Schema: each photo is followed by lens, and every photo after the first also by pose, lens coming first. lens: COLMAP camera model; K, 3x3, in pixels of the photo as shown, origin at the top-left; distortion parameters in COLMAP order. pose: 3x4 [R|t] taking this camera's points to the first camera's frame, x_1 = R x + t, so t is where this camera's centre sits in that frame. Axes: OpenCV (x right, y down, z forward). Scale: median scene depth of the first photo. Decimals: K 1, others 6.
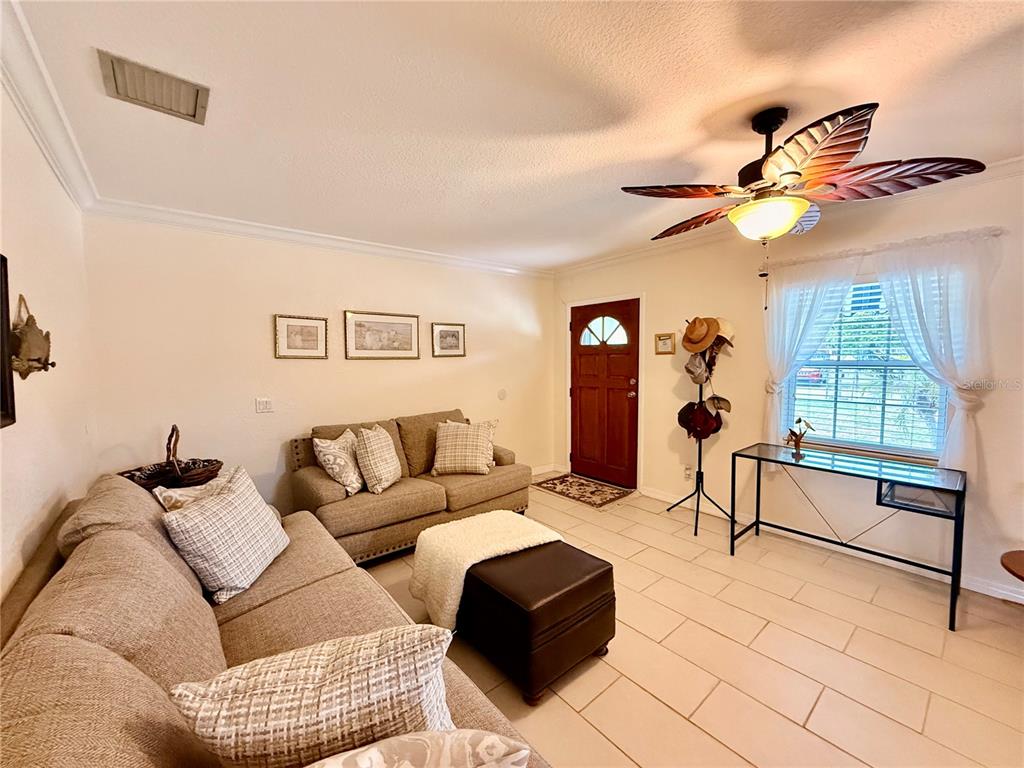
lens RADIAL K [[411.6, 0, 511.9], [0, 411.6, 380.7], [0, 0, 1]] dist [0.000320, 0.000066]
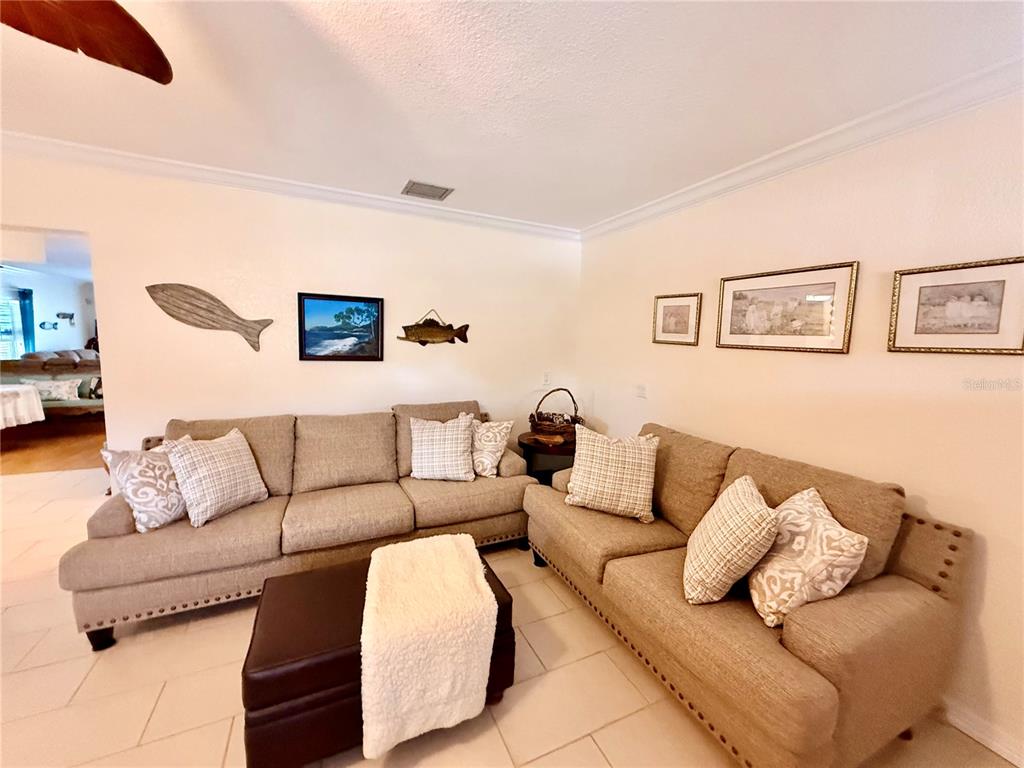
lens RADIAL K [[411.6, 0, 512.6], [0, 411.6, 380.1], [0, 0, 1]] dist [0.000320, 0.000066]
pose [[-0.262749, 0.103907, -0.959253, 0.376412], [-0.080262, 0.988385, 0.129047, -0.058281], [0.961520, 0.110899, -0.251357, 0.824272]]
